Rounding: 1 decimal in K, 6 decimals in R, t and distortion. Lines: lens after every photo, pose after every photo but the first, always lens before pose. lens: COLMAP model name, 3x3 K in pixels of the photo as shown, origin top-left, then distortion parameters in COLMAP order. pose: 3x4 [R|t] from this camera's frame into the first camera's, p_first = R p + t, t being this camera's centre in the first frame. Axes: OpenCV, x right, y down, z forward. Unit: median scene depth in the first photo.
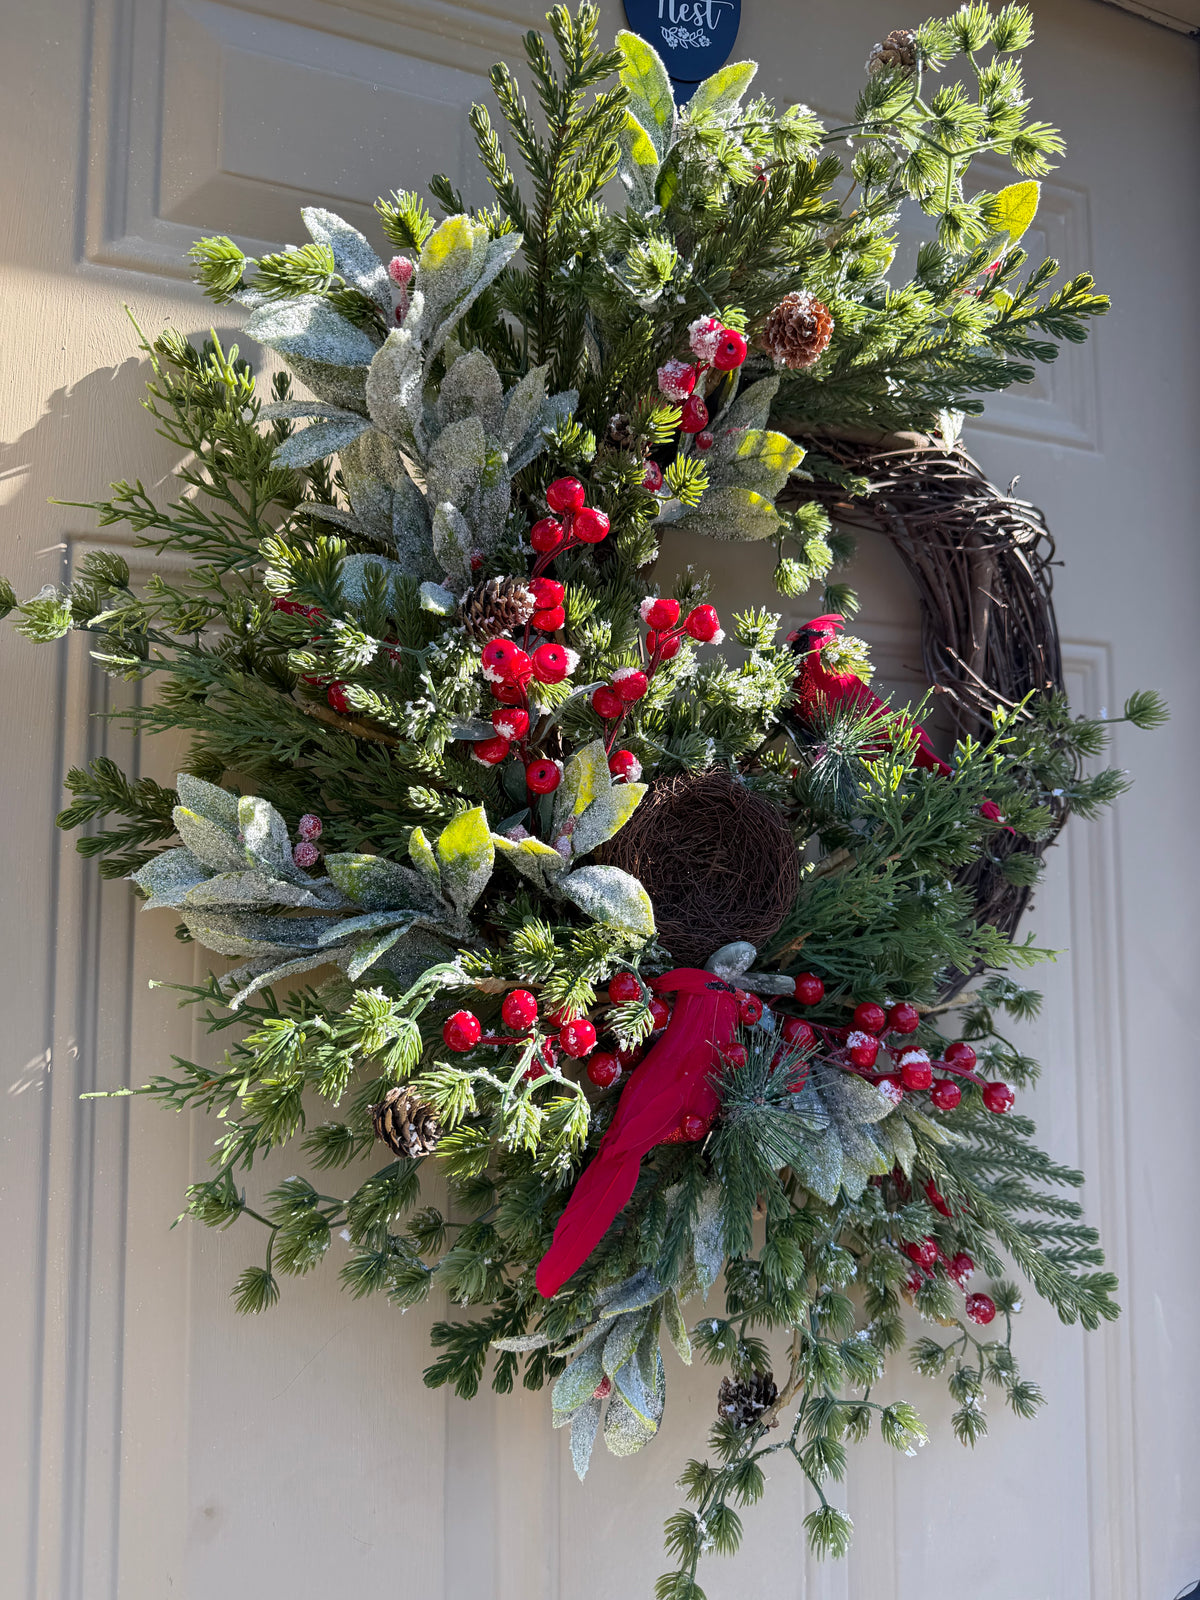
lens RADIAL K [[1133.8, 0, 600.0], [0, 1133.8, 800.0], [0, 0, 1]] dist [0.068014, -0.116368]
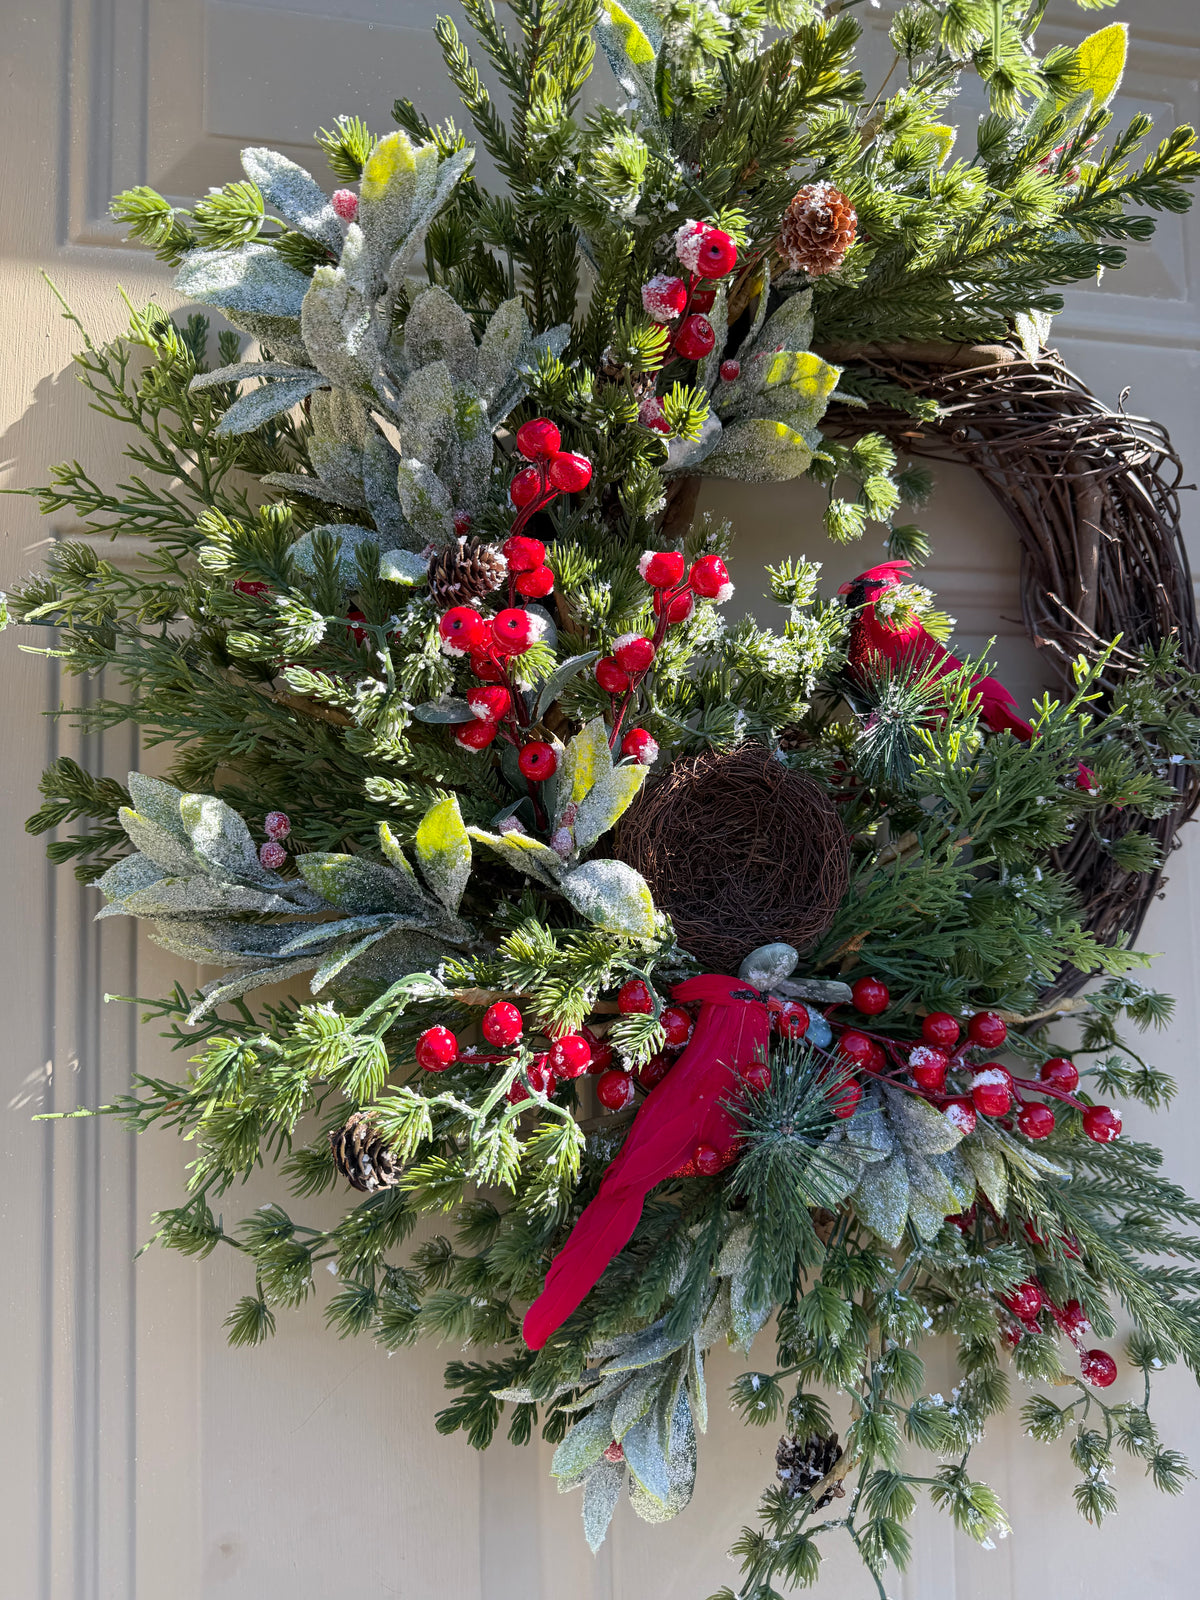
lens RADIAL K [[1142.4, 0, 600.0], [0, 1142.4, 800.0], [0, 0, 1]] dist [0.030655, -0.049419]
pose [[0.985606, -0.031310, -0.166133, 0.140815], [0.033057, 0.999423, 0.007761, 0.004370], [0.165794, -0.013141, 0.986073, 0.120590]]
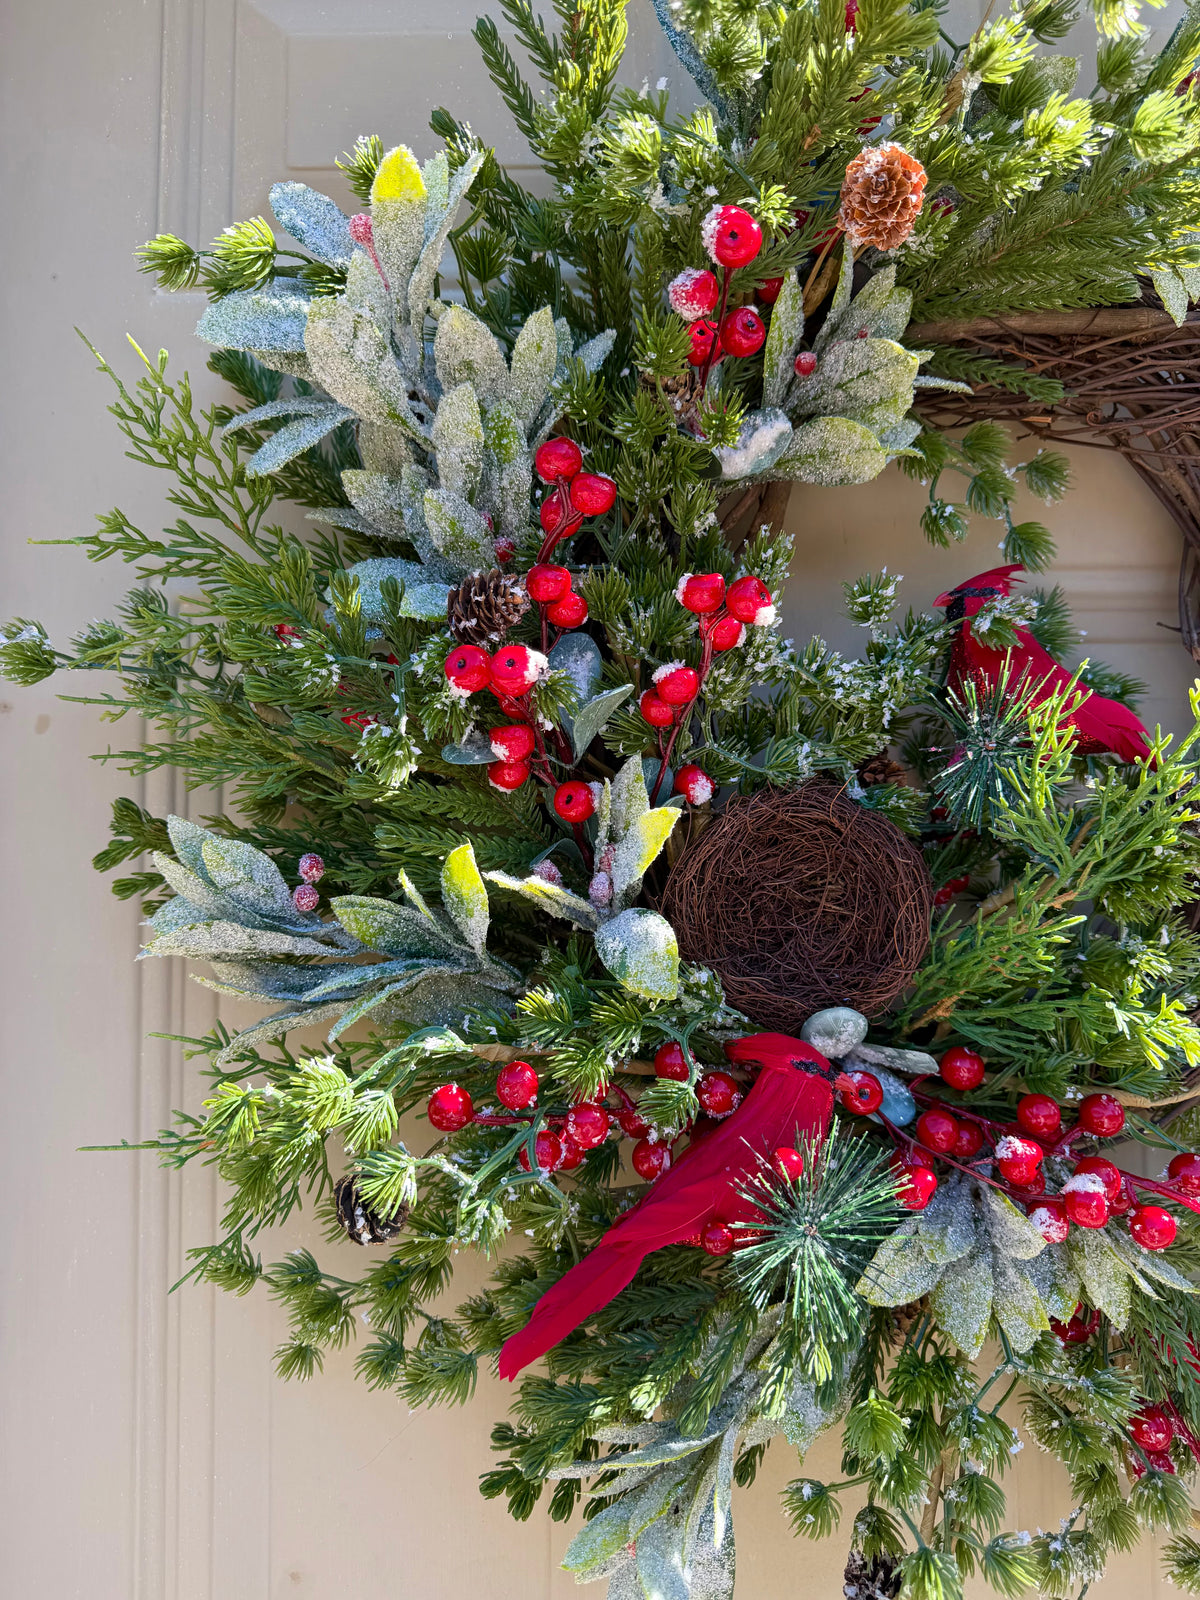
lens RADIAL K [[1133.8, 0, 600.0], [0, 1133.8, 800.0], [0, 0, 1]] dist [0.068014, -0.116368]
pose [[0.923458, -0.023584, -0.382974, 0.278057], [0.030637, 0.999455, 0.012327, -0.030564], [0.382474, -0.023117, 0.923677, 0.226355]]
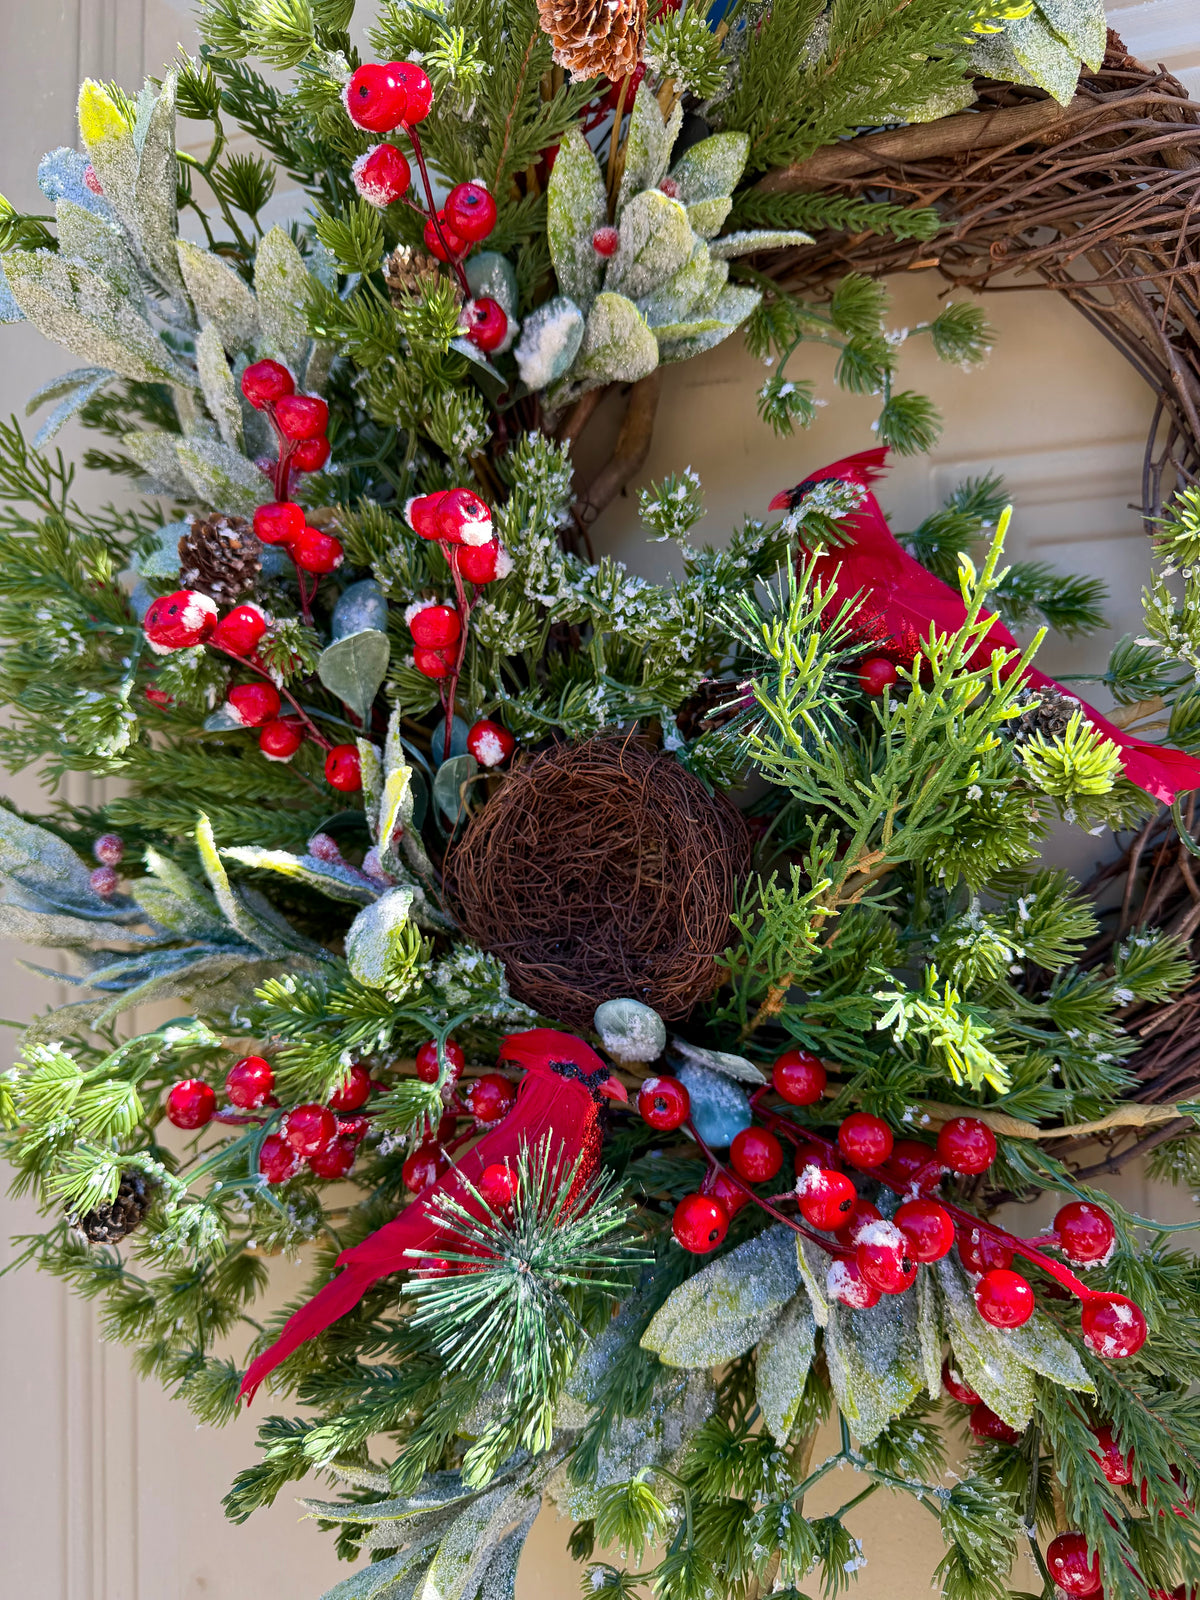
lens RADIAL K [[1142.4, 0, 600.0], [0, 1142.4, 800.0], [0, 0, 1]] dist [0.030655, -0.049419]
pose [[0.772579, -0.058902, -0.632180, 0.536540], [0.069269, 0.997564, -0.008293, 0.017748], [0.631129, -0.037383, 0.774777, 0.501803]]
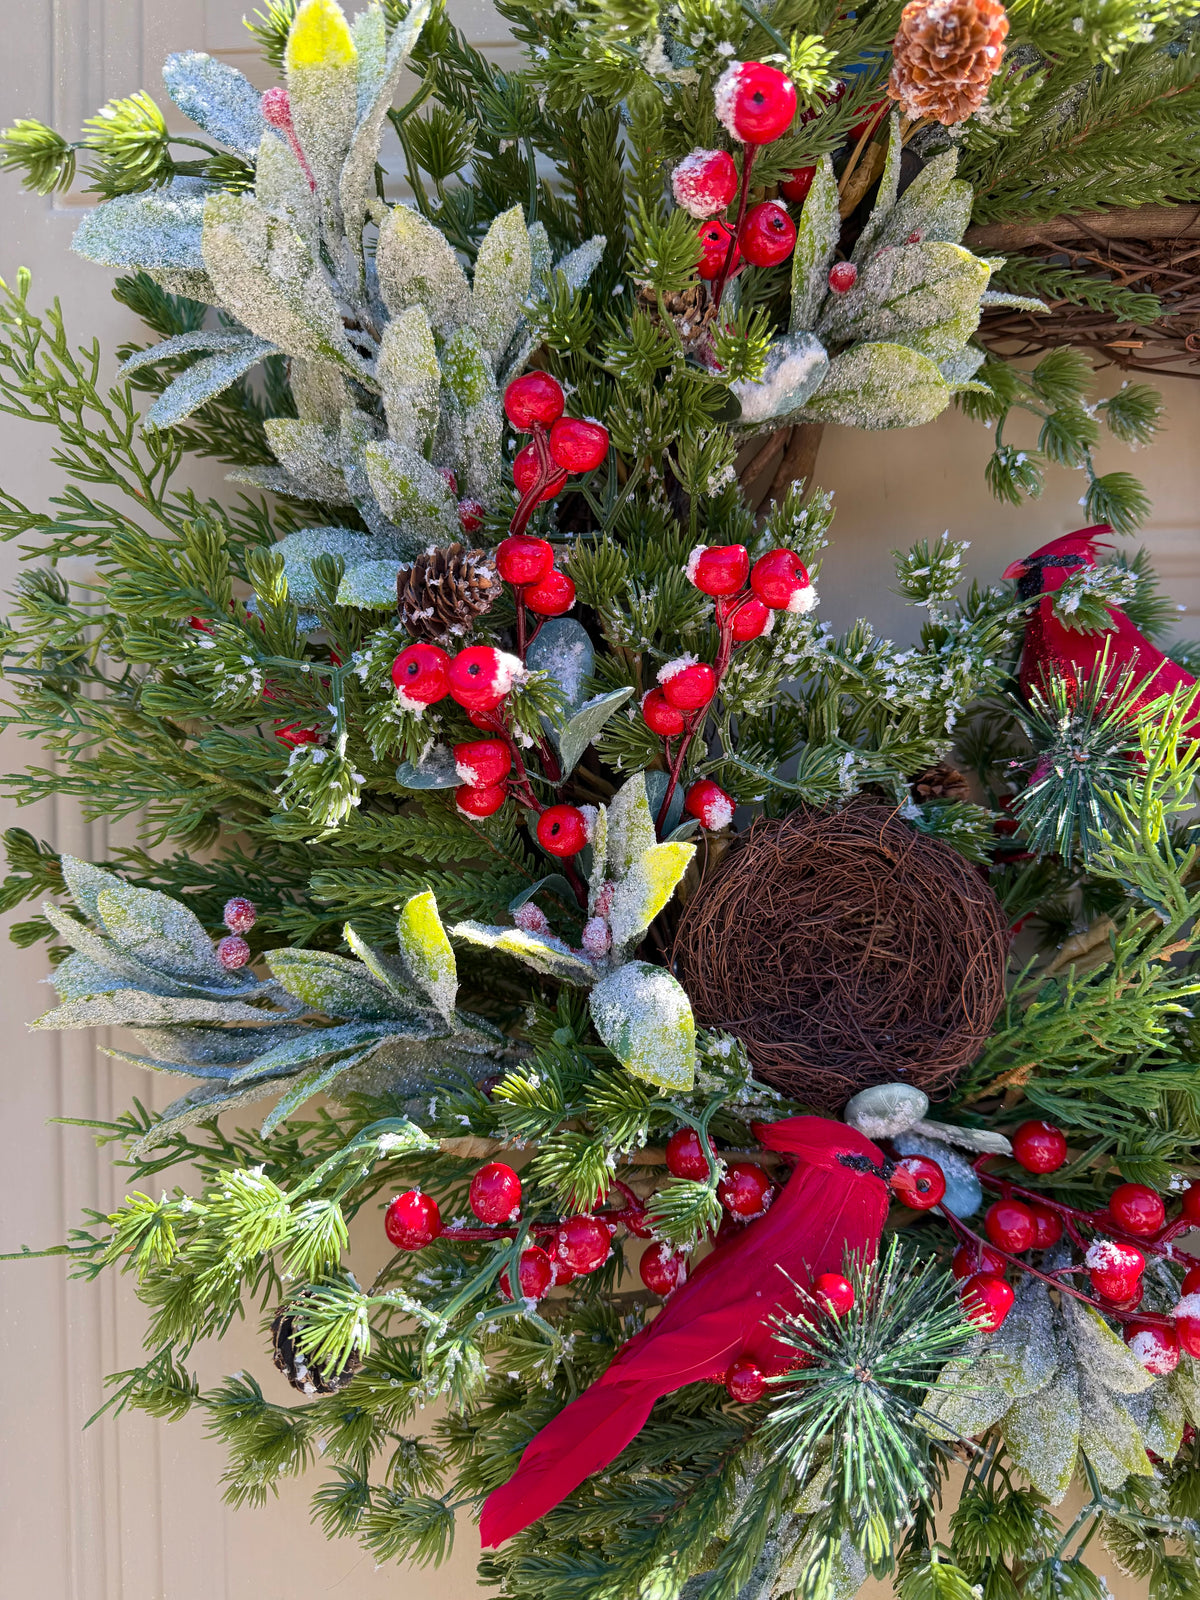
lens RADIAL K [[1145.8, 0, 596.2], [0, 1145.8, 801.6], [0, 0, 1]] dist [0.004206, -0.018680]
pose [[0.921729, -0.018913, -0.387374, 0.224101], [0.044862, 0.997305, 0.058053, -0.073958], [0.385232, -0.070888, 0.920093, 0.370845]]
